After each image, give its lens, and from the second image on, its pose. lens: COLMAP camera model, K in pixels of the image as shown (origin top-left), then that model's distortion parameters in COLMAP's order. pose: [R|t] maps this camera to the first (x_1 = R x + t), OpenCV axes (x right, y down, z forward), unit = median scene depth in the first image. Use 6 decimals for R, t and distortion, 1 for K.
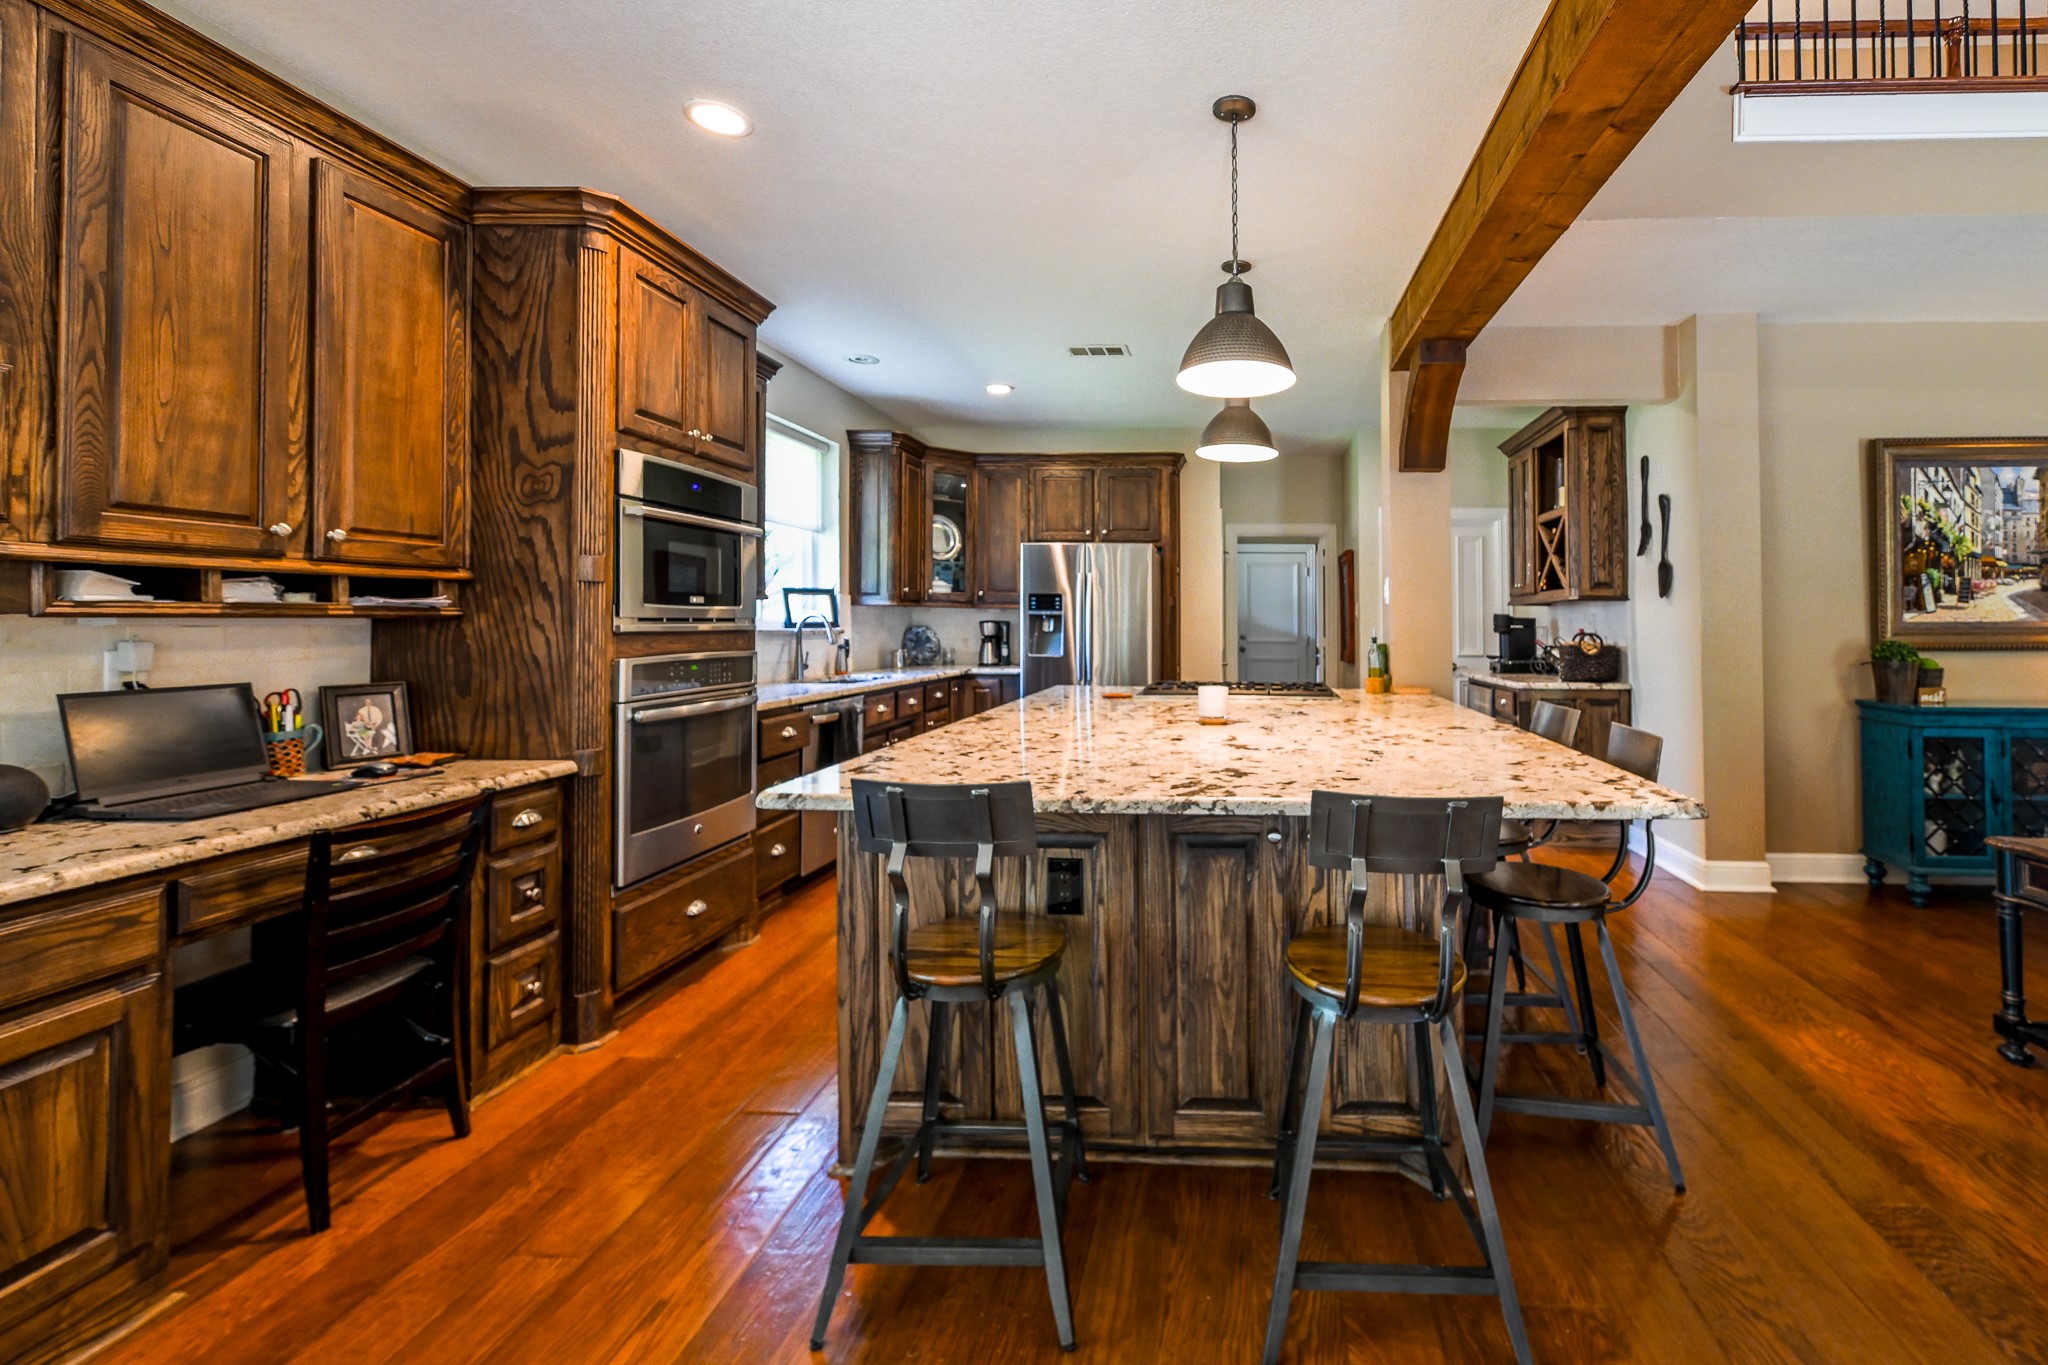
lens RADIAL K [[877.9, 0, 1203.1], [0, 877.9, 610.2], [0, 0, 1]] dist [-0.001117, -0.000250]
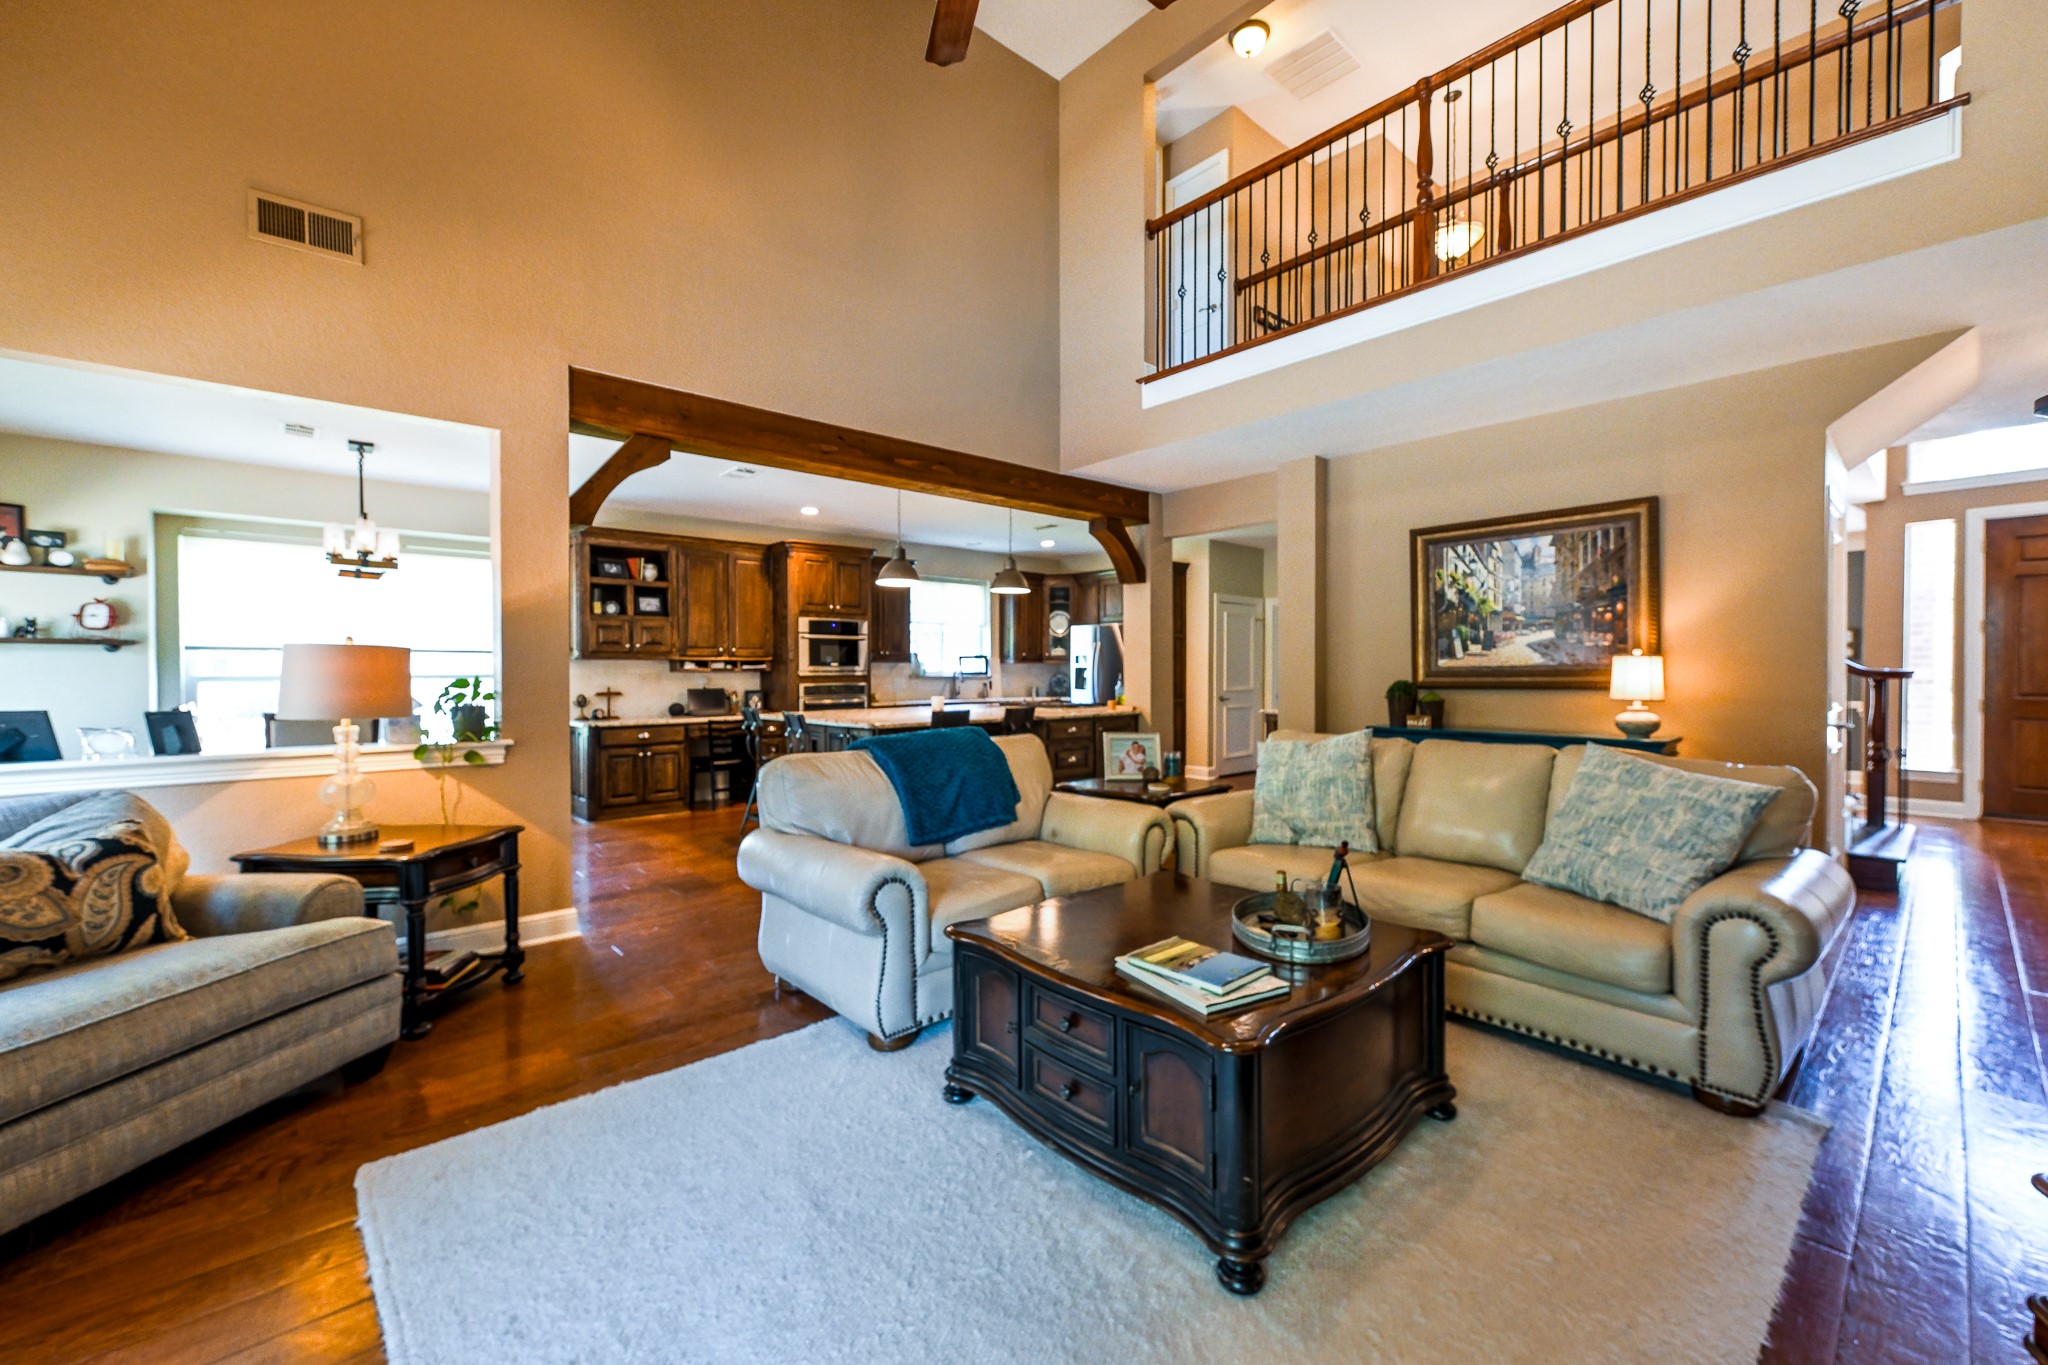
lens RADIAL K [[830.2, 0, 1024.0], [0, 830.2, 682.5], [0, 0, 1]] dist [-0.000434, -0.000020]
pose [[0.692728, 0.002339, -0.721195, 1.267287], [0.016186, 0.999692, 0.018789, 0.003892], [0.721018, -0.024689, 0.692477, -0.306512]]
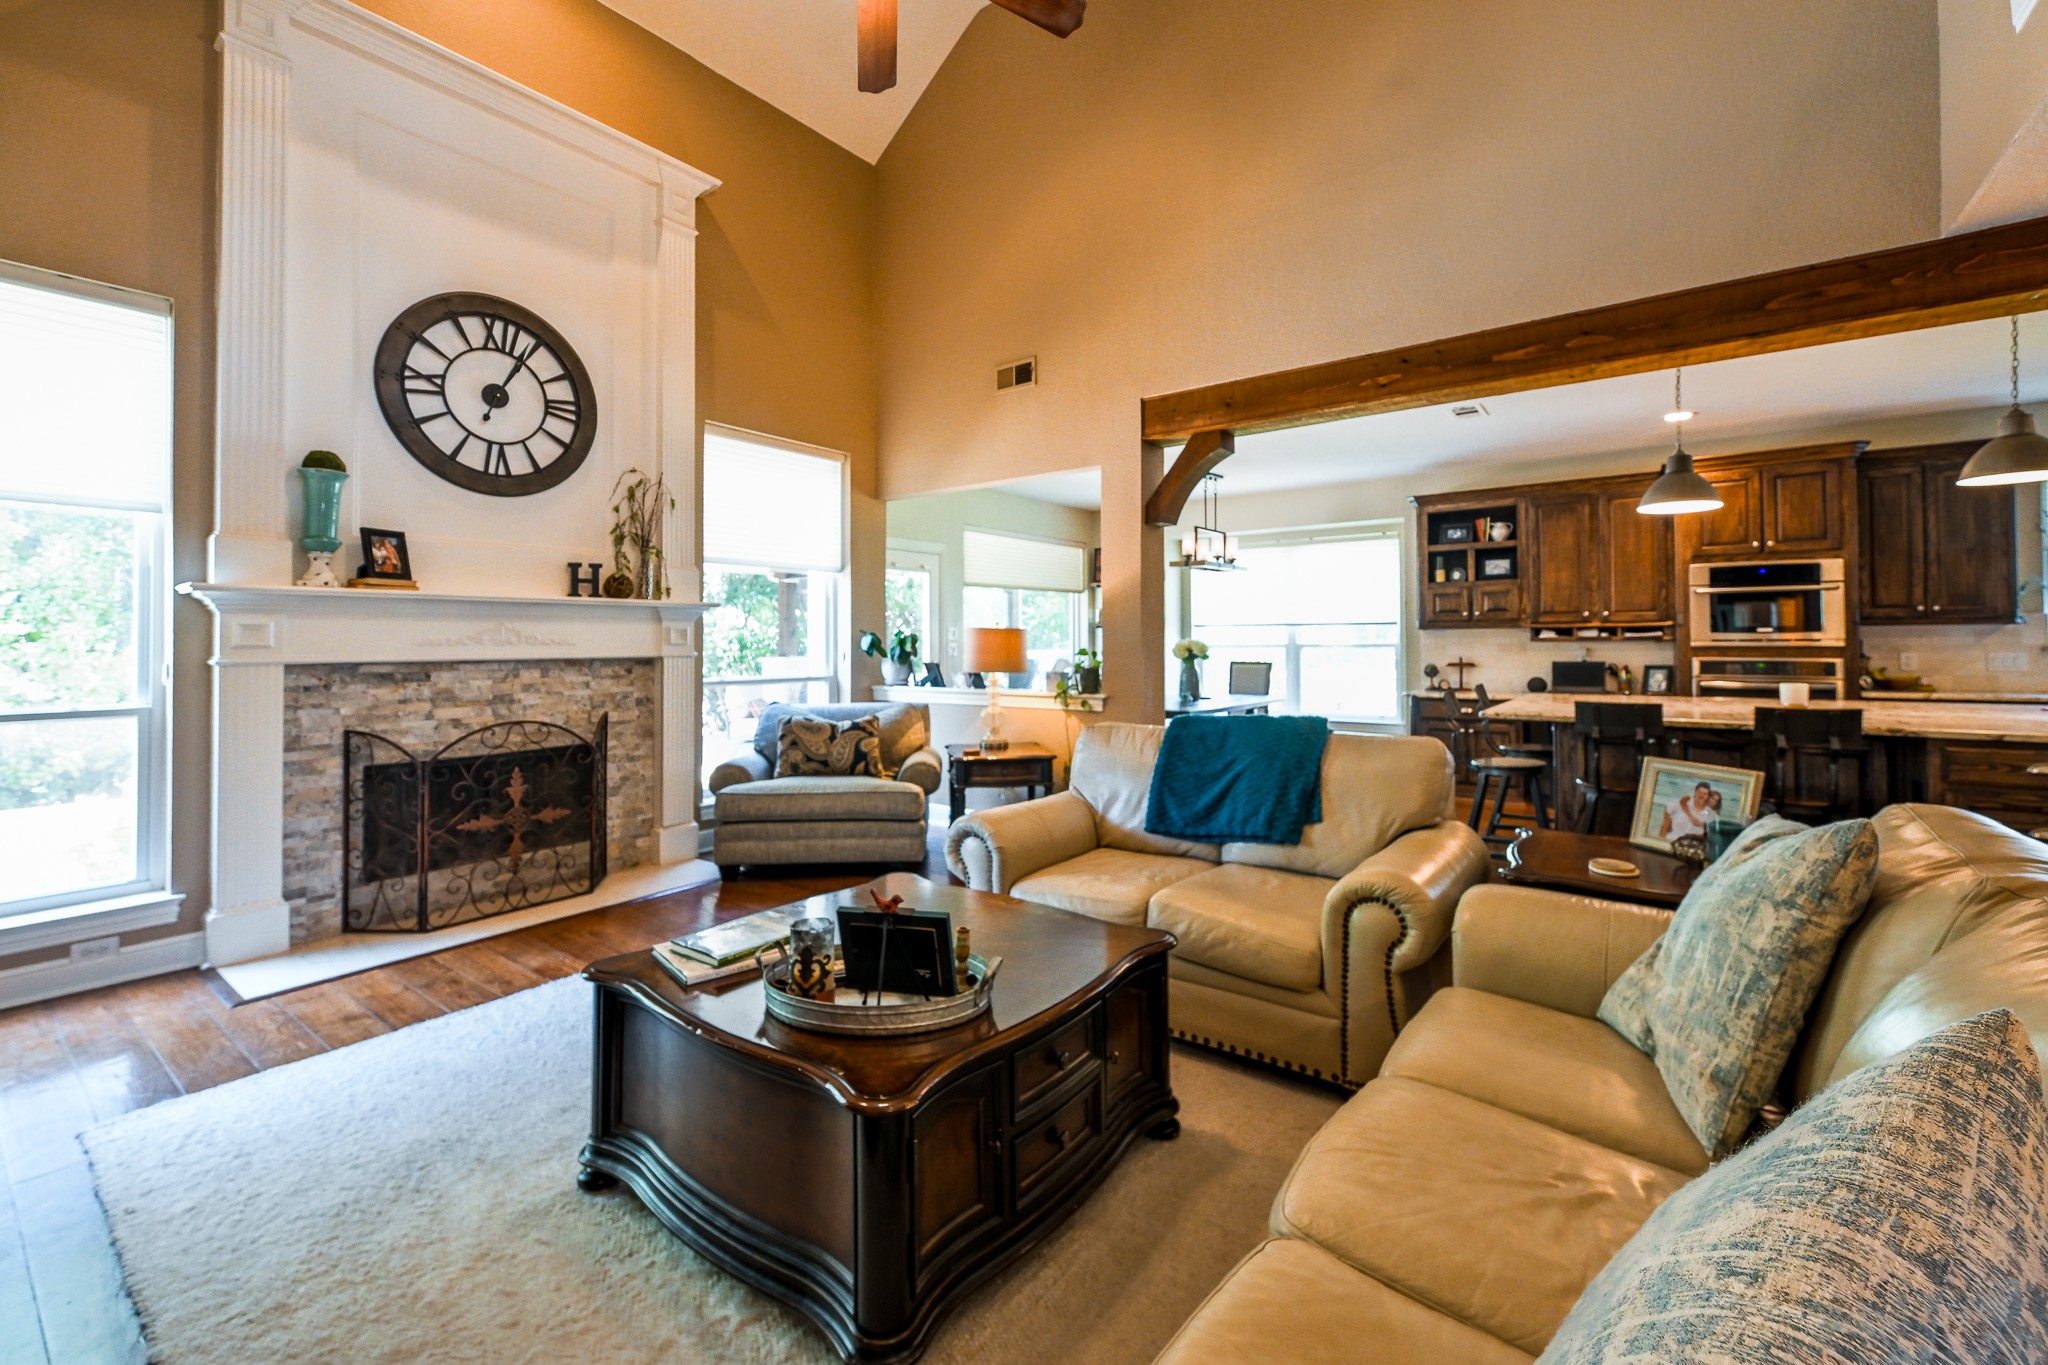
lens RADIAL K [[843.9, 0, 1020.5], [0, 843.9, 621.6], [0, 0, 1]] dist [0.001744, 0.000035]
pose [[-0.574654, -0.023861, -0.818048, 1.301119], [0.012832, 0.999189, -0.038159, 0.013549], [0.818296, -0.032425, -0.573882, 0.510118]]
